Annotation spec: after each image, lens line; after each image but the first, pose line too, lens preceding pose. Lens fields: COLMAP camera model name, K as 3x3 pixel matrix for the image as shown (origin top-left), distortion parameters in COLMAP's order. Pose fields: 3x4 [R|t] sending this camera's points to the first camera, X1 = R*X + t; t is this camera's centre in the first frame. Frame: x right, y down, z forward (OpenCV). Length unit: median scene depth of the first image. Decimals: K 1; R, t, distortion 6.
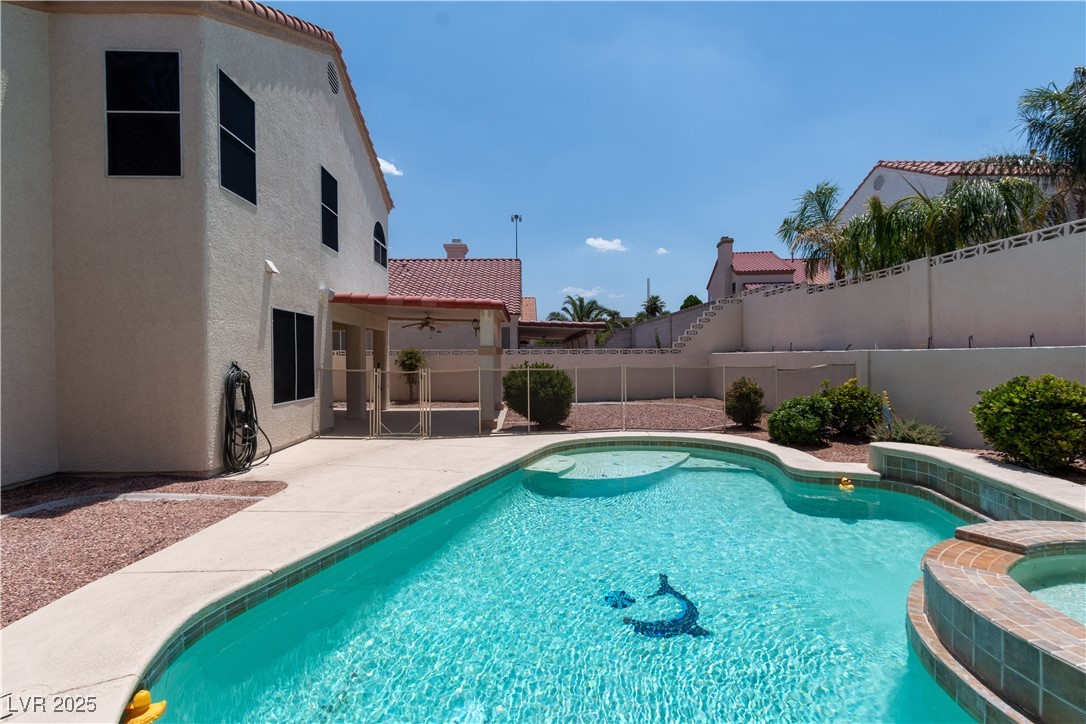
lens RADIAL K [[510.2, 0, 524.2], [0, 510.2, 359.8], [0, 0, 1]] dist [0.000176, -0.000984]
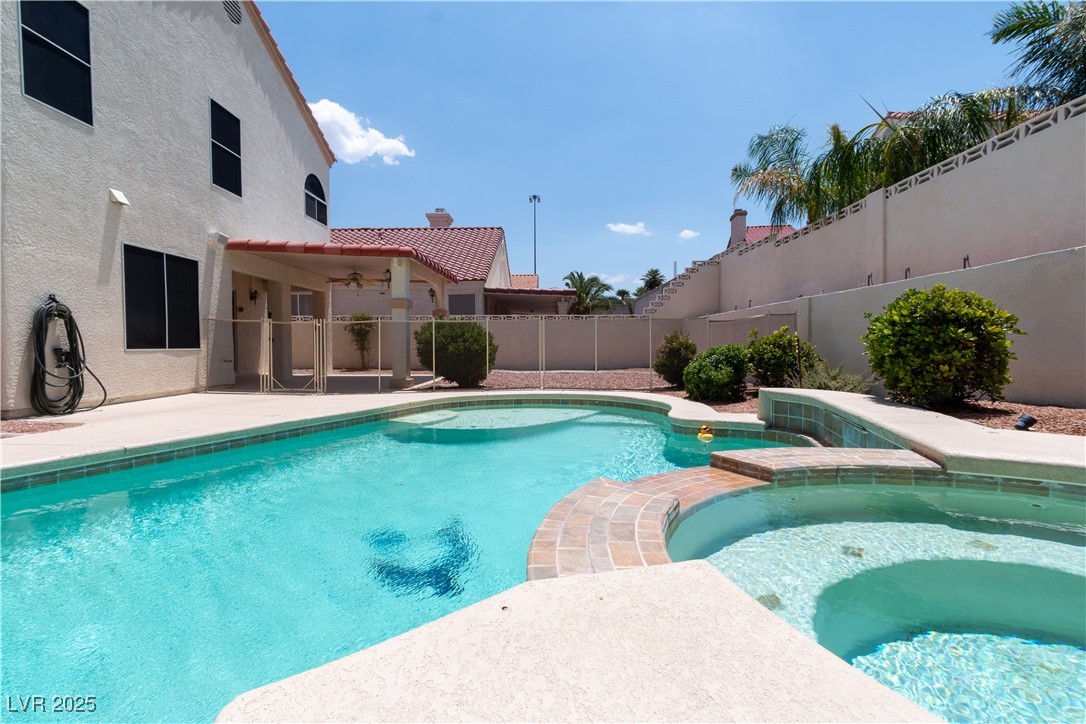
lens RADIAL K [[510.2, 0, 536.4], [0, 510.2, 364.5], [0, 0, 1]] dist [0.000176, -0.000984]
pose [[0.998652, 0.006404, -0.051506, 0.246749], [-0.004926, 0.999574, 0.028780, 0.071835], [0.051669, -0.028488, 0.998258, 0.100616]]
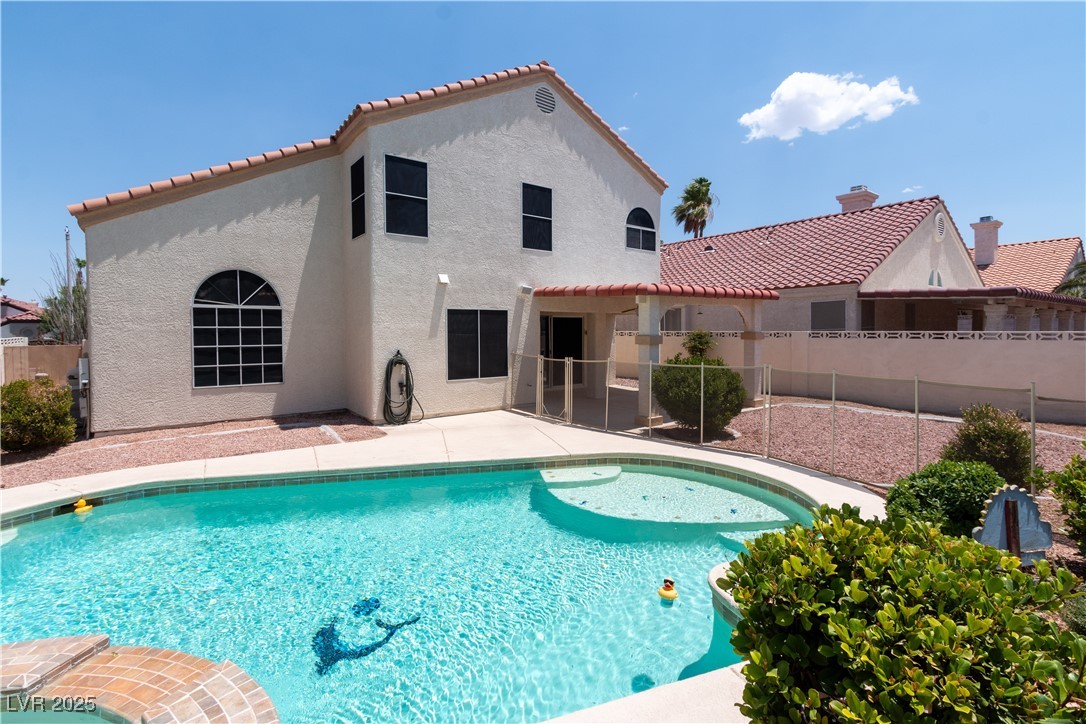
lens RADIAL K [[510.2, 0, 548.4], [0, 510.2, 335.1], [0, 0, 1]] dist [0.000176, -0.000984]
pose [[0.550331, 0.017634, -0.834760, 0.656901], [-0.001719, 0.999799, 0.019987, -0.049970], [0.834945, -0.009564, 0.550251, 0.402120]]
